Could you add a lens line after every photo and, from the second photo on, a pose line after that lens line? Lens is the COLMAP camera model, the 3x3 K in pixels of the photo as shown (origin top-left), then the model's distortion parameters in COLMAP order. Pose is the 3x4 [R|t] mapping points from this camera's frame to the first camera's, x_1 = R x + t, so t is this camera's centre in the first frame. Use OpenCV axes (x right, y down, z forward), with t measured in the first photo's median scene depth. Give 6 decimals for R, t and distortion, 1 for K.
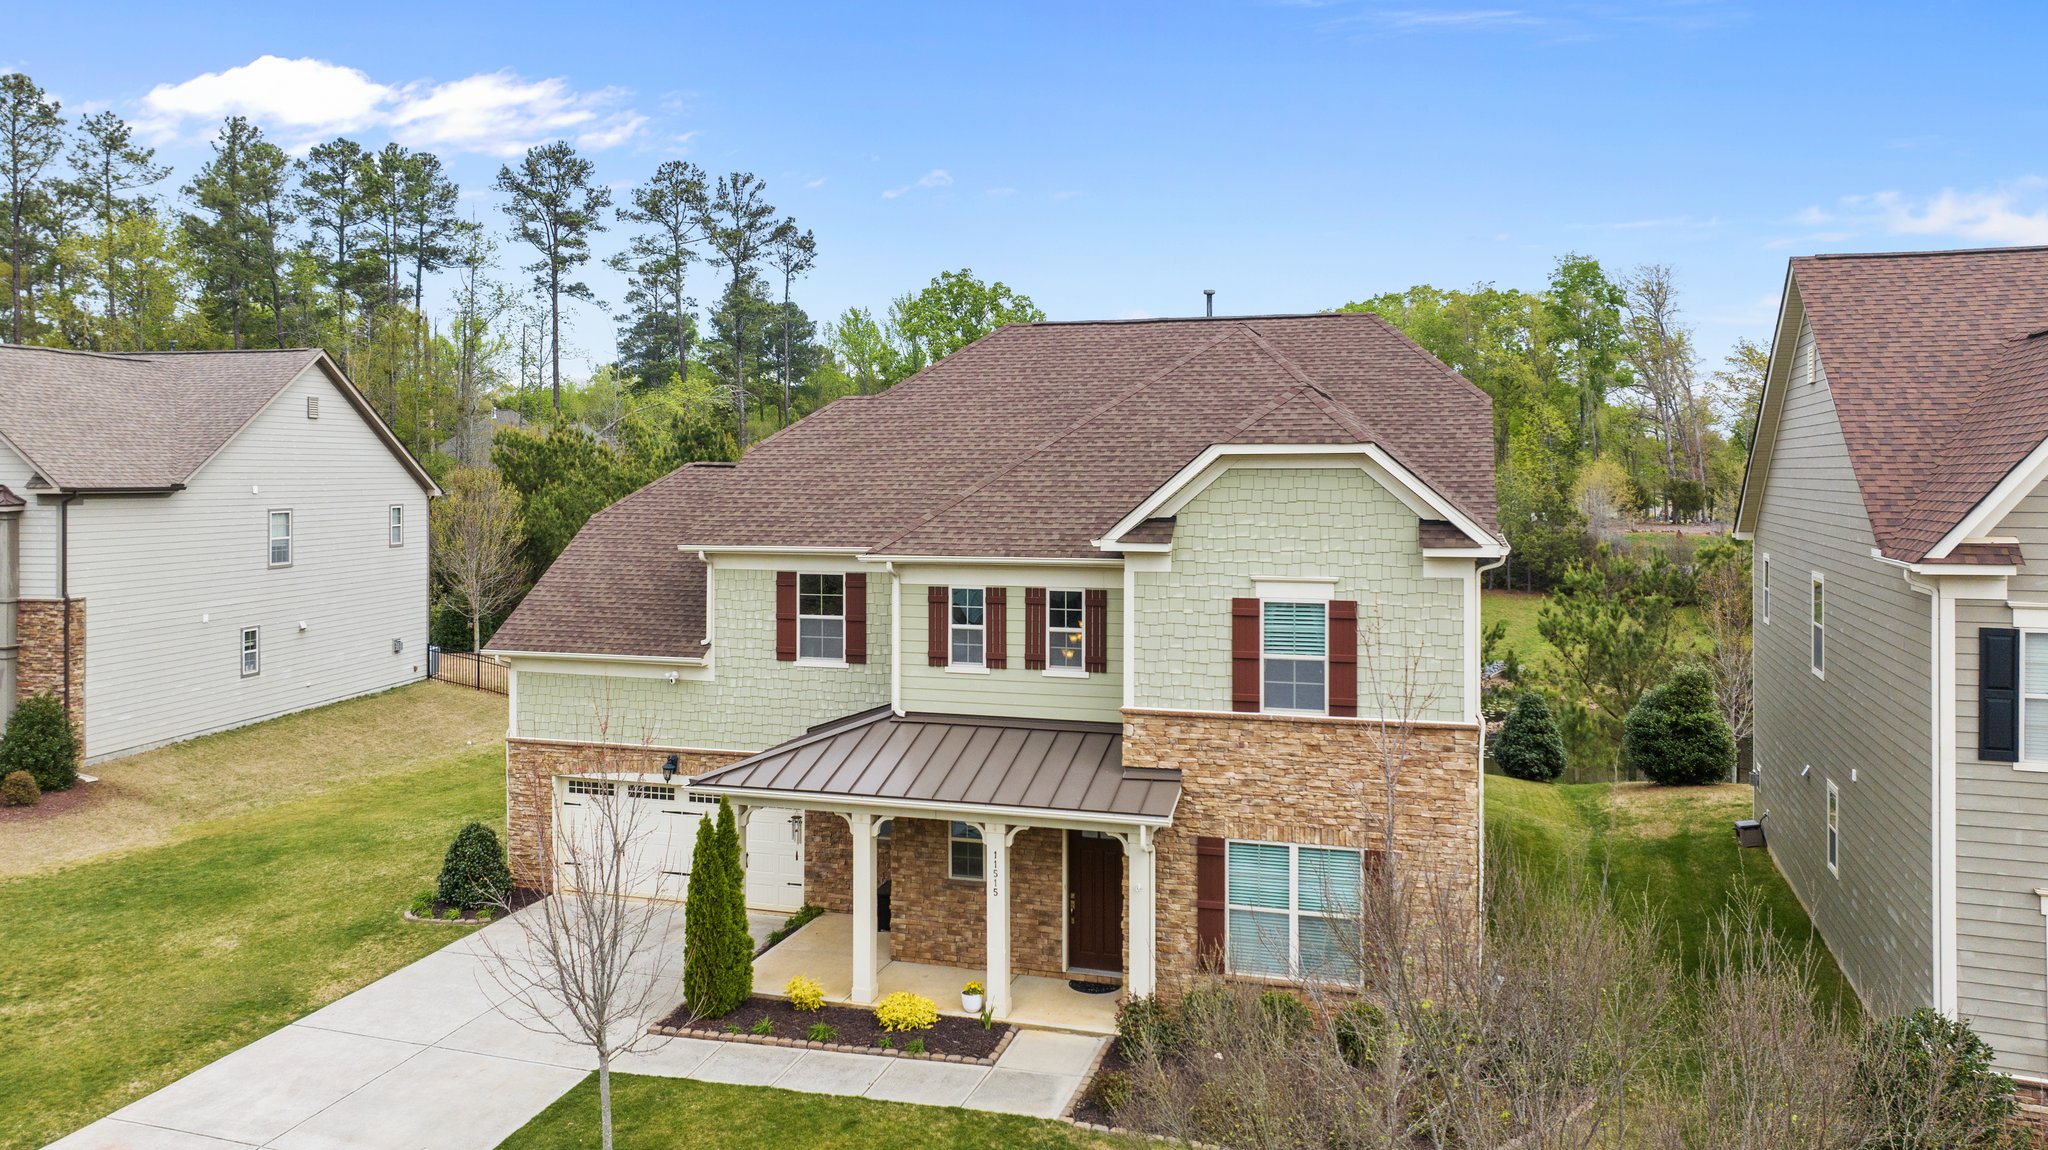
lens RADIAL K [[1439.1, 0, 1024.0], [0, 1439.1, 575.0], [0, 0, 1]] dist [-0.007452, -0.004583]
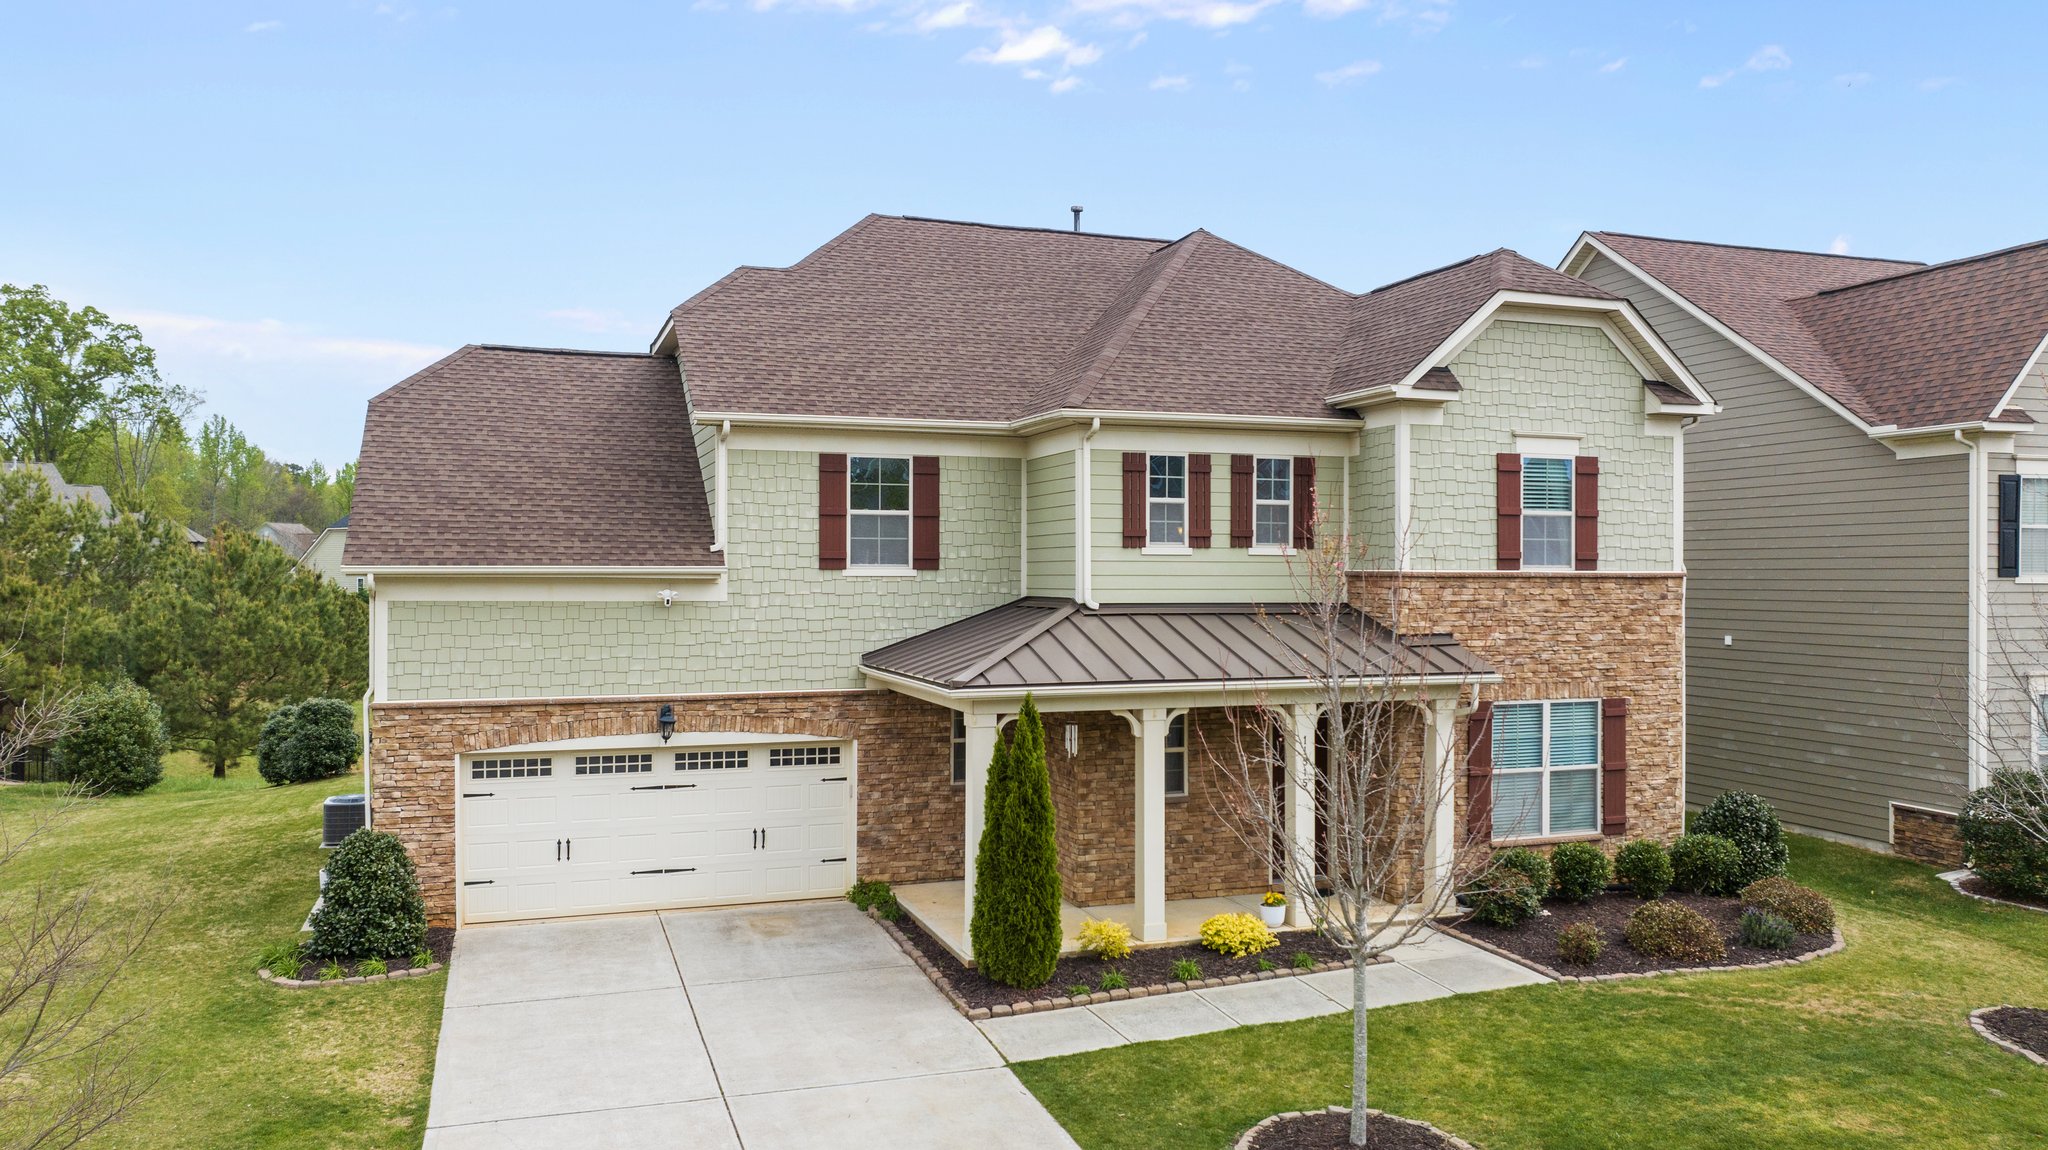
lens RADIAL K [[1403.1, 0, 1019.4], [0, 1403.1, 660.9], [0, 0, 1]] dist [-0.004579, -0.002186]
pose [[0.805733, -0.034818, 0.591255, -0.643430], [0.037724, 0.999261, 0.007436, 0.129302], [-0.591076, 0.016313, 0.806451, 0.399382]]
